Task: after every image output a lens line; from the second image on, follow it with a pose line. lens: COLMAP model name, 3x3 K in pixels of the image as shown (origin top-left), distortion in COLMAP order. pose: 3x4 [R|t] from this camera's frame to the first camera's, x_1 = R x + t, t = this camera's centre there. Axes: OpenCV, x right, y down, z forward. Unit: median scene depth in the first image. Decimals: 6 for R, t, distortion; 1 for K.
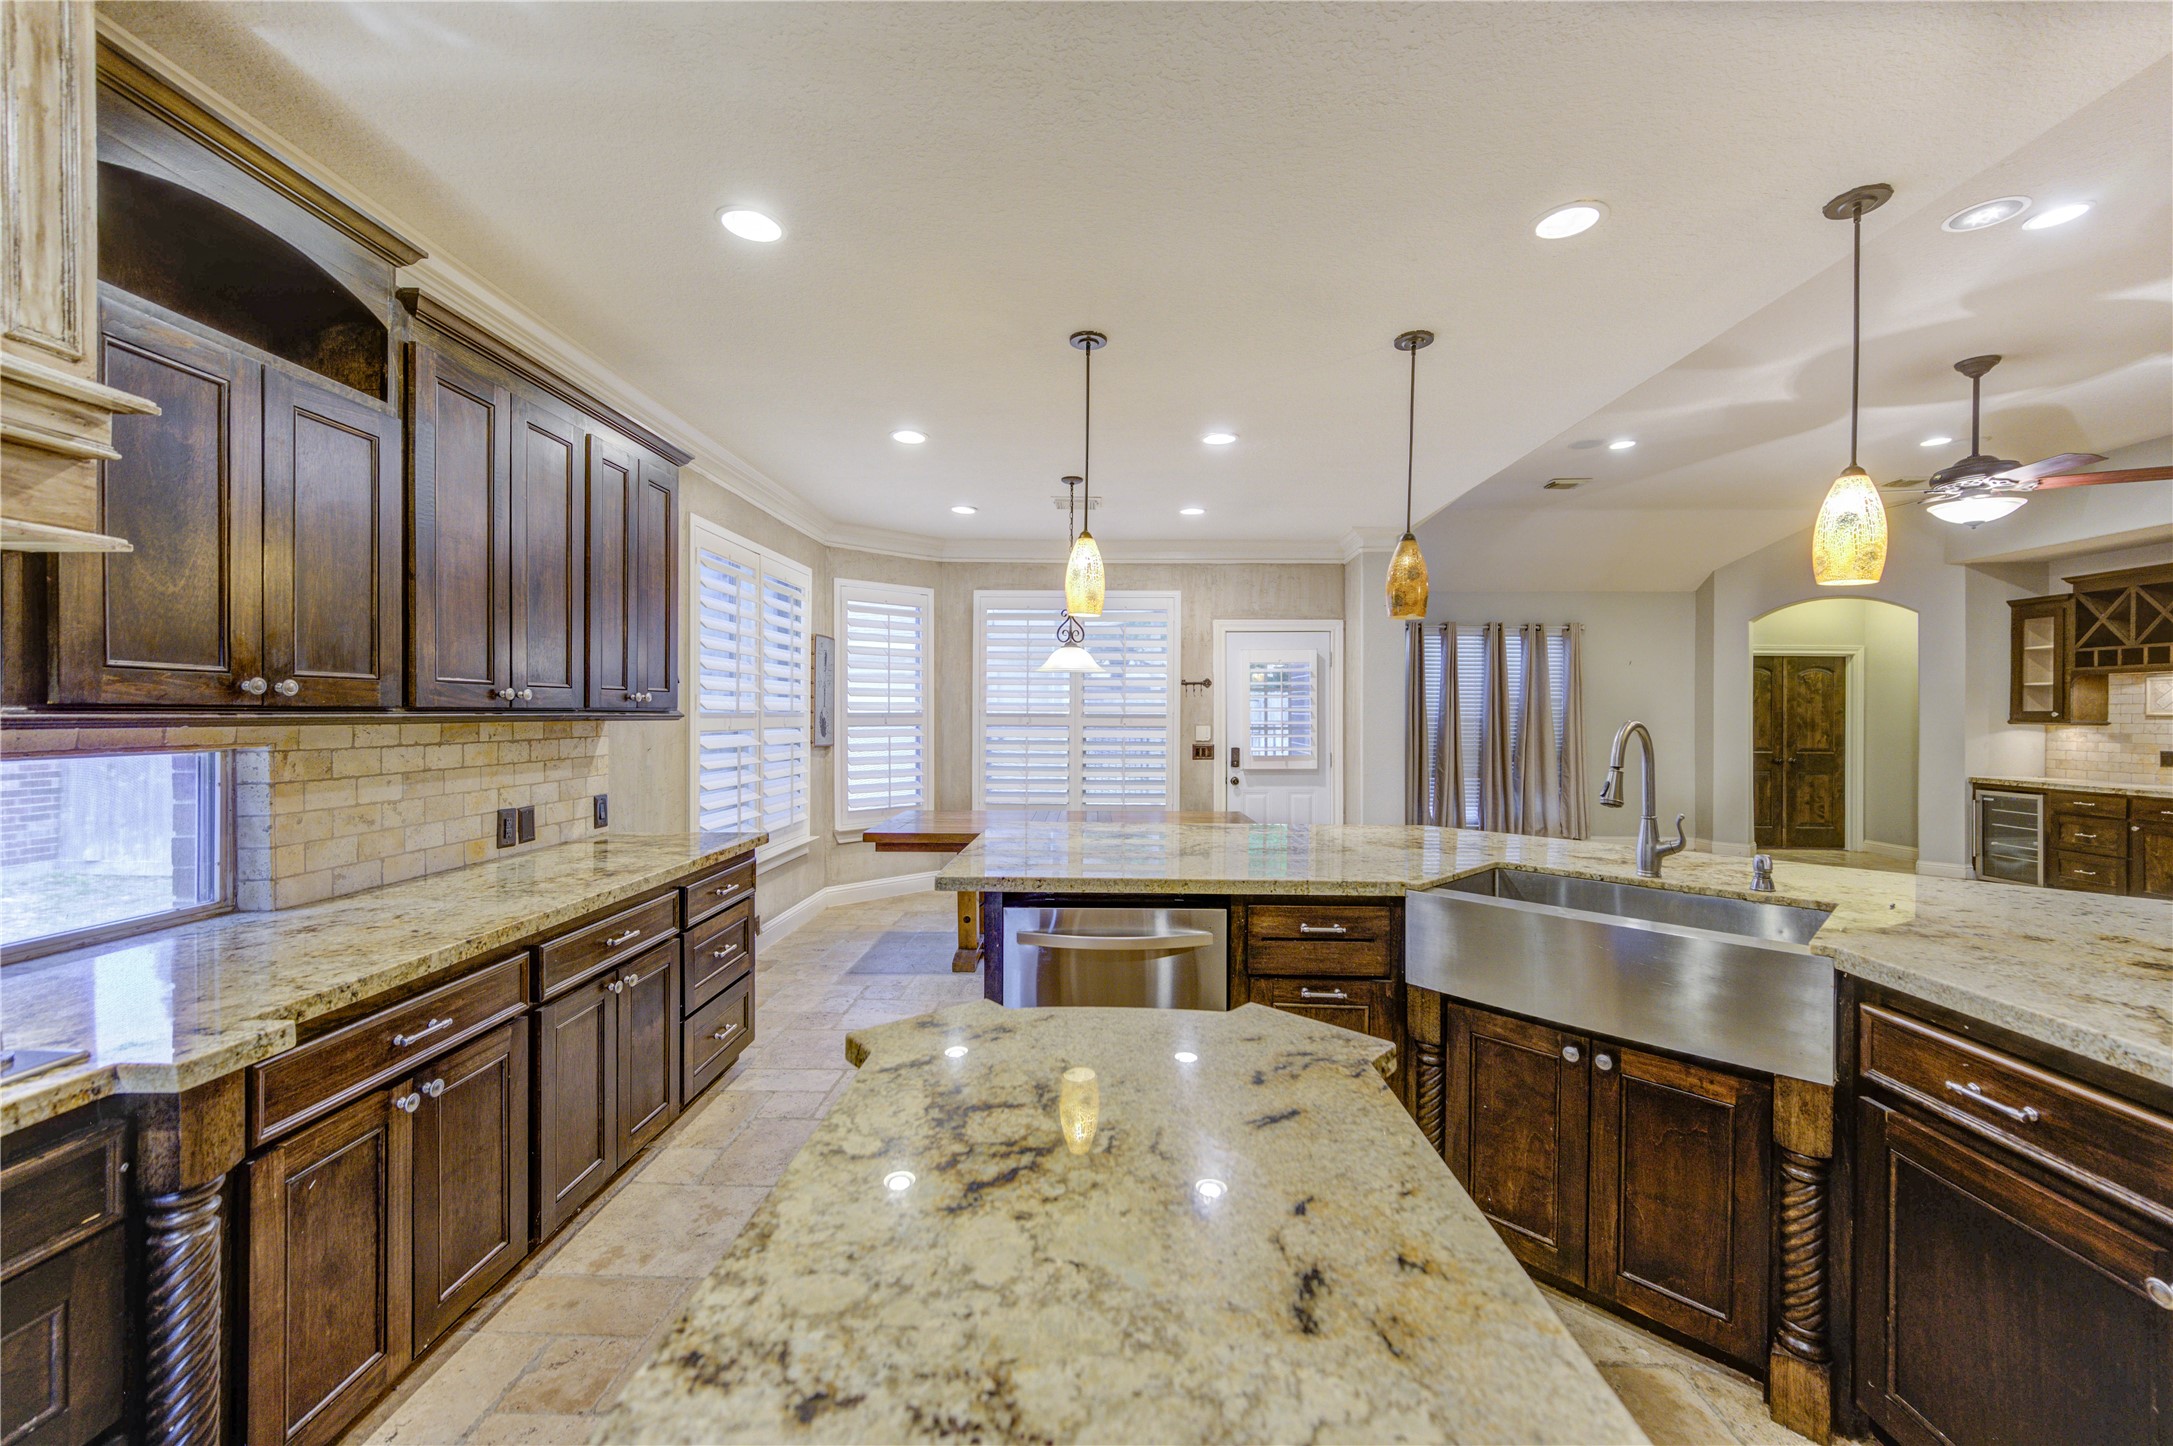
lens RADIAL K [[854.1, 0, 1093.5], [0, 854.1, 712.7], [0, 0, 1]] dist [0.002102, -0.000298]
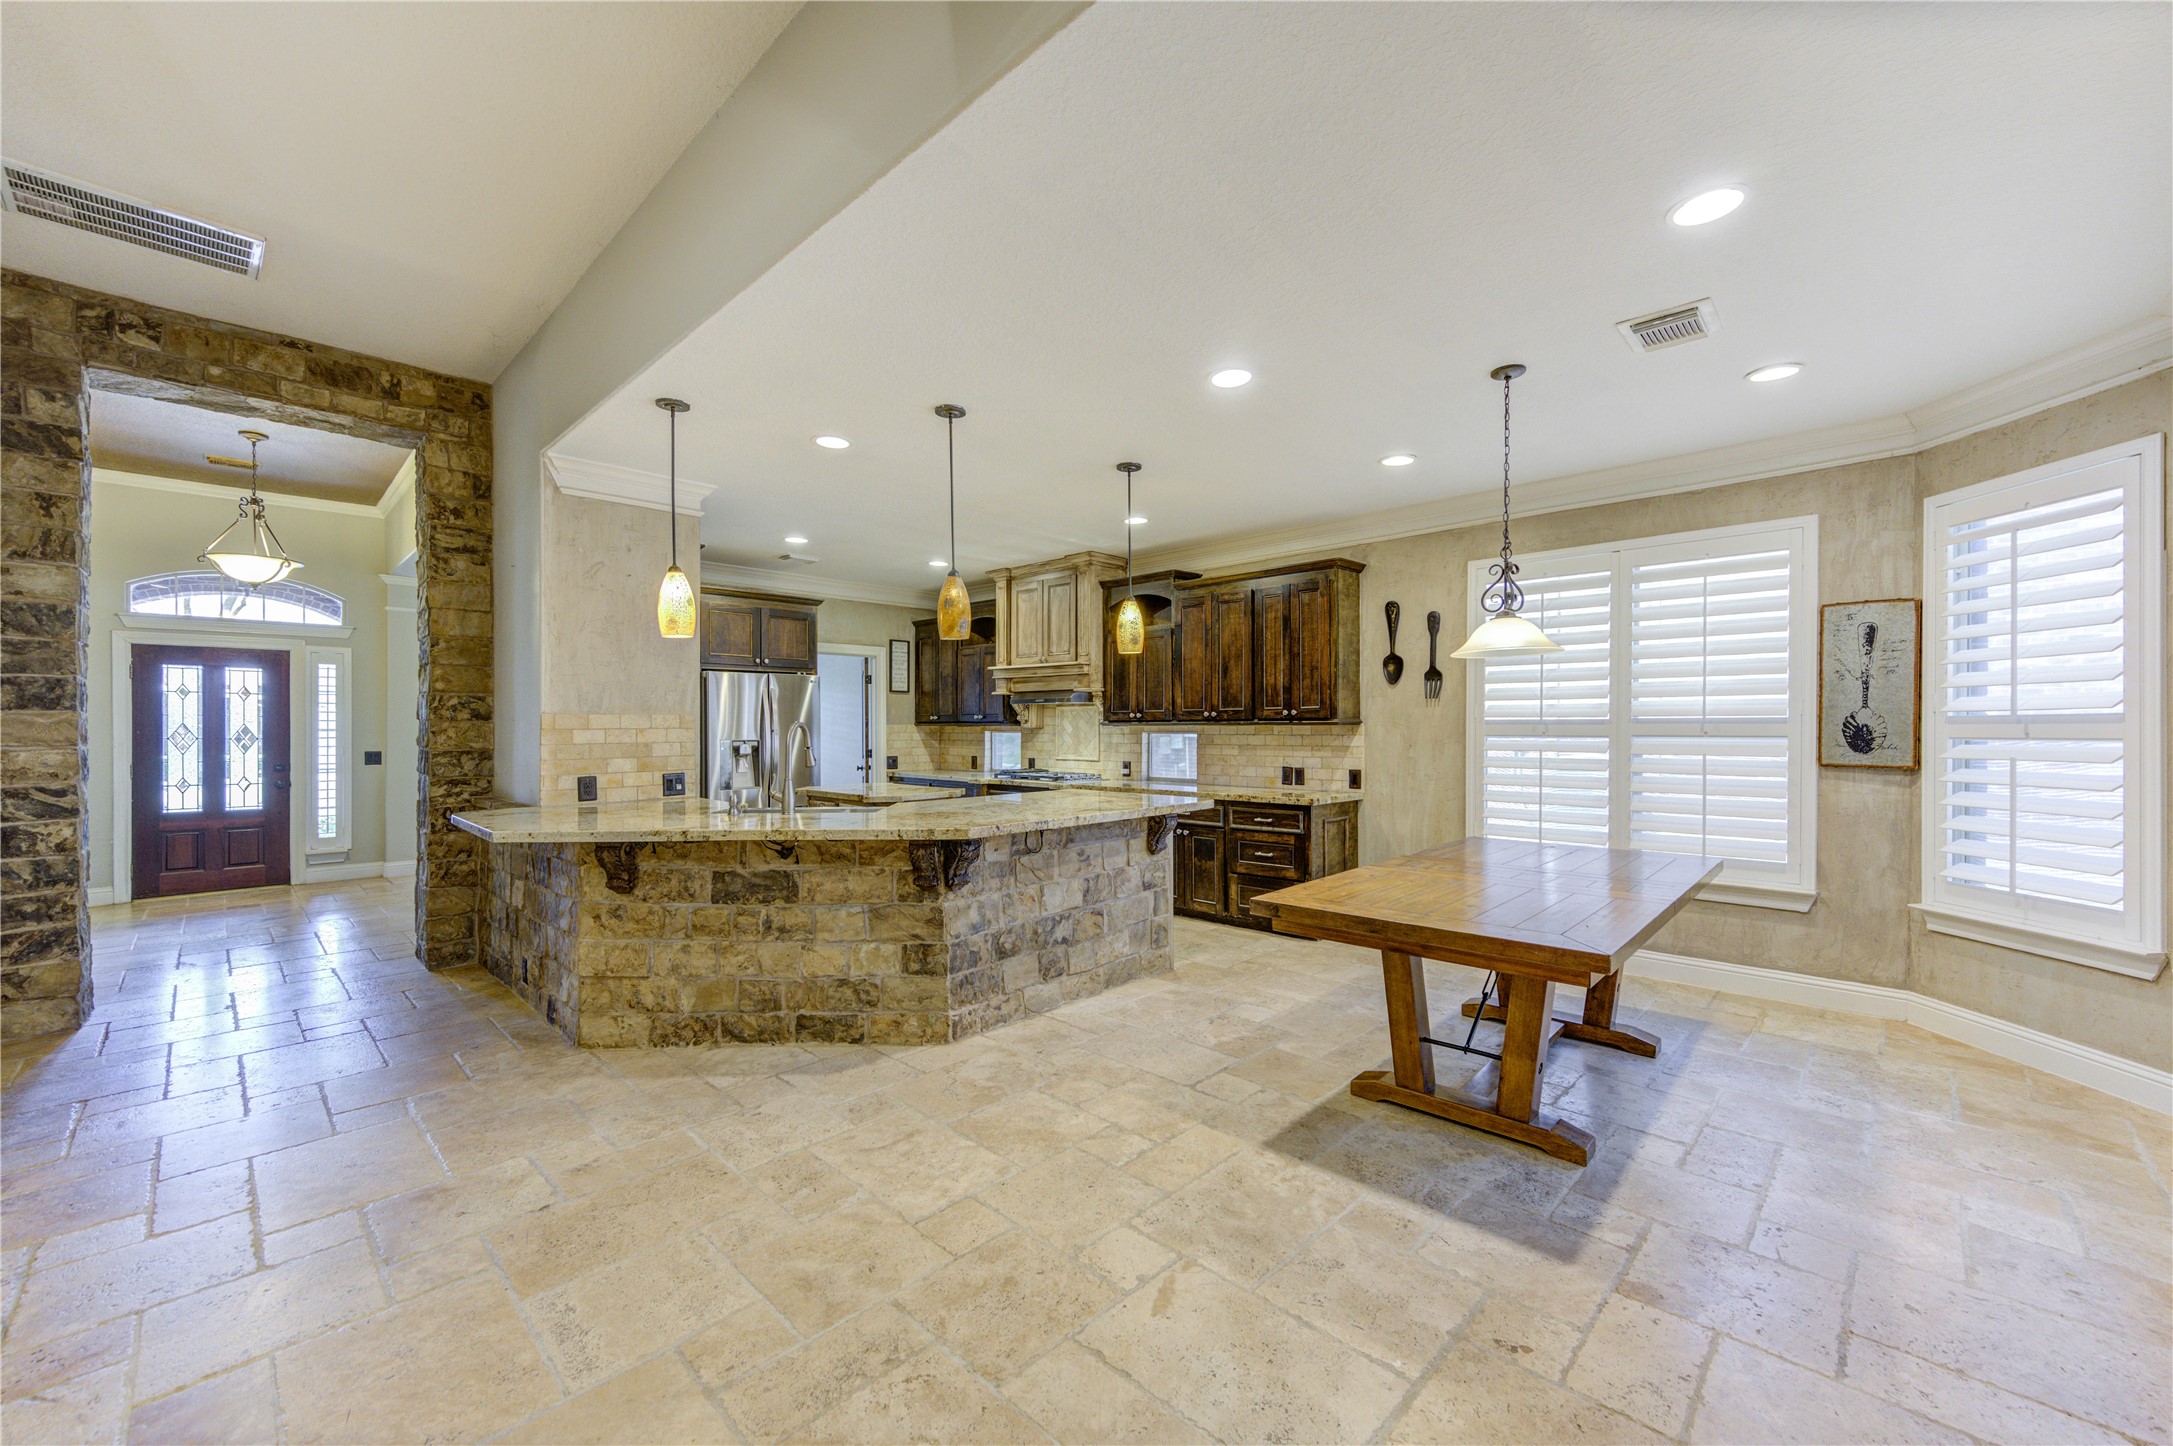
lens RADIAL K [[851.8, 0, 1096.3], [0, 851.8, 731.0], [0, 0, 1]] dist [-0.001045, -0.000203]
pose [[-0.677006, 0.000362, -0.735977, 1.504038], [-0.000518, 0.999999, 0.000969, 0.027989], [0.735977, 0.001037, -0.677006, 2.633834]]
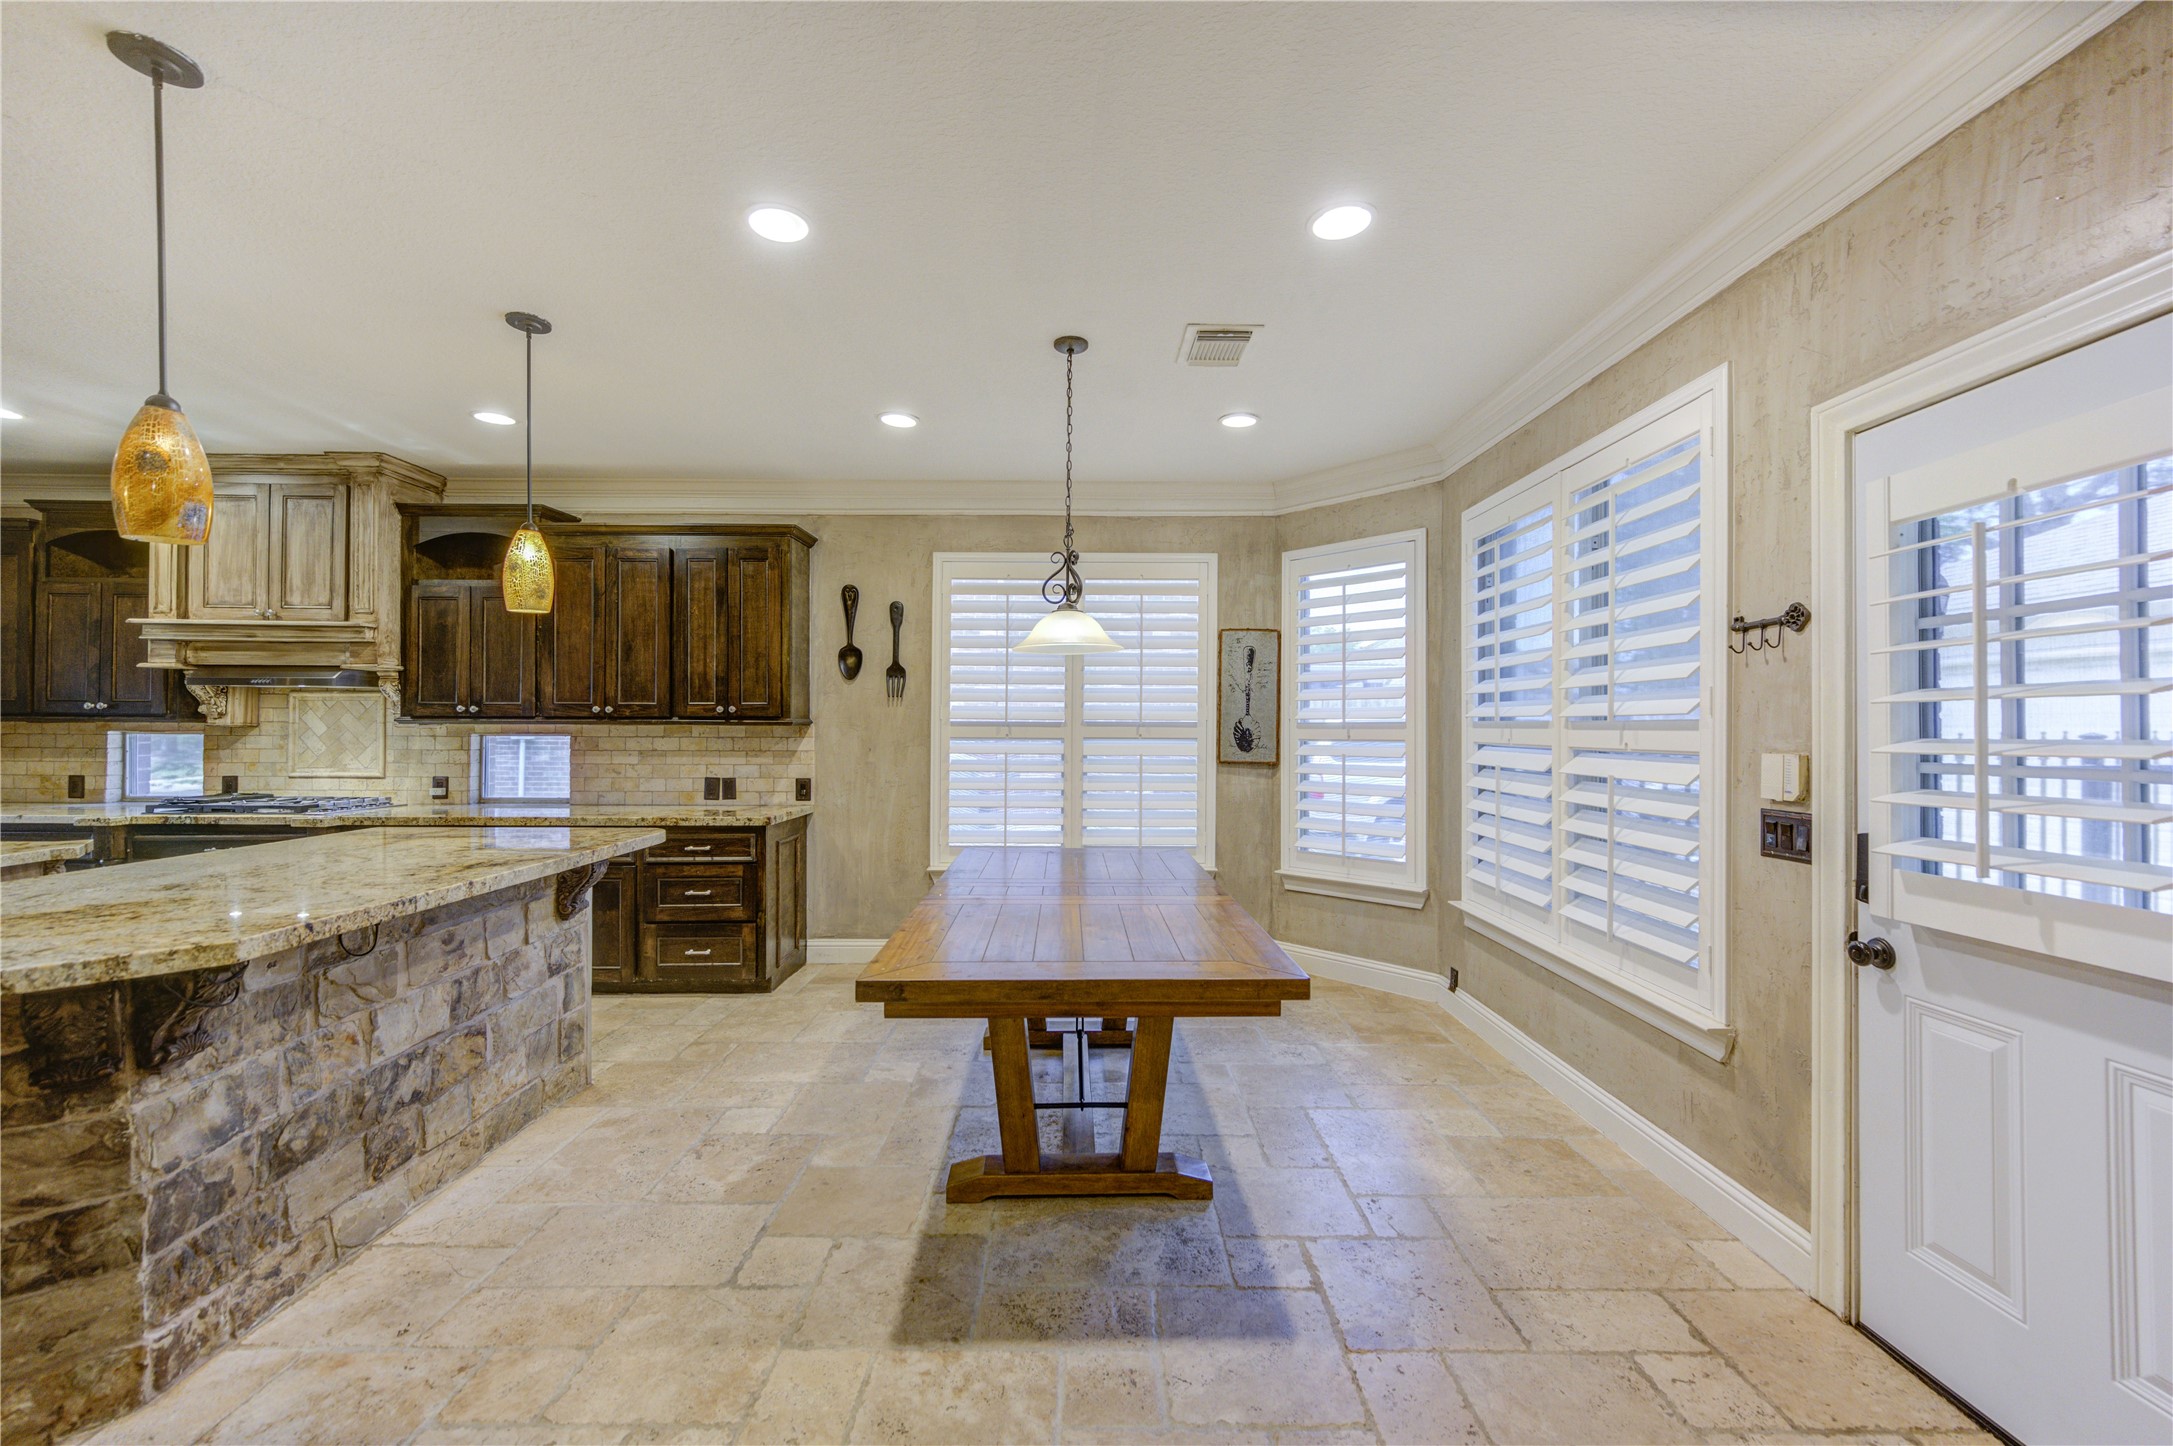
lens RADIAL K [[848.4, 0, 1089.9], [0, 848.4, 725.0], [0, 0, 1]] dist [-0.000951, 0.000077]
pose [[0.029849, -0.007574, -0.999526, 1.283287], [-0.003930, 0.999963, -0.007695, 0.024233], [0.999547, 0.004158, 0.029818, 2.148059]]
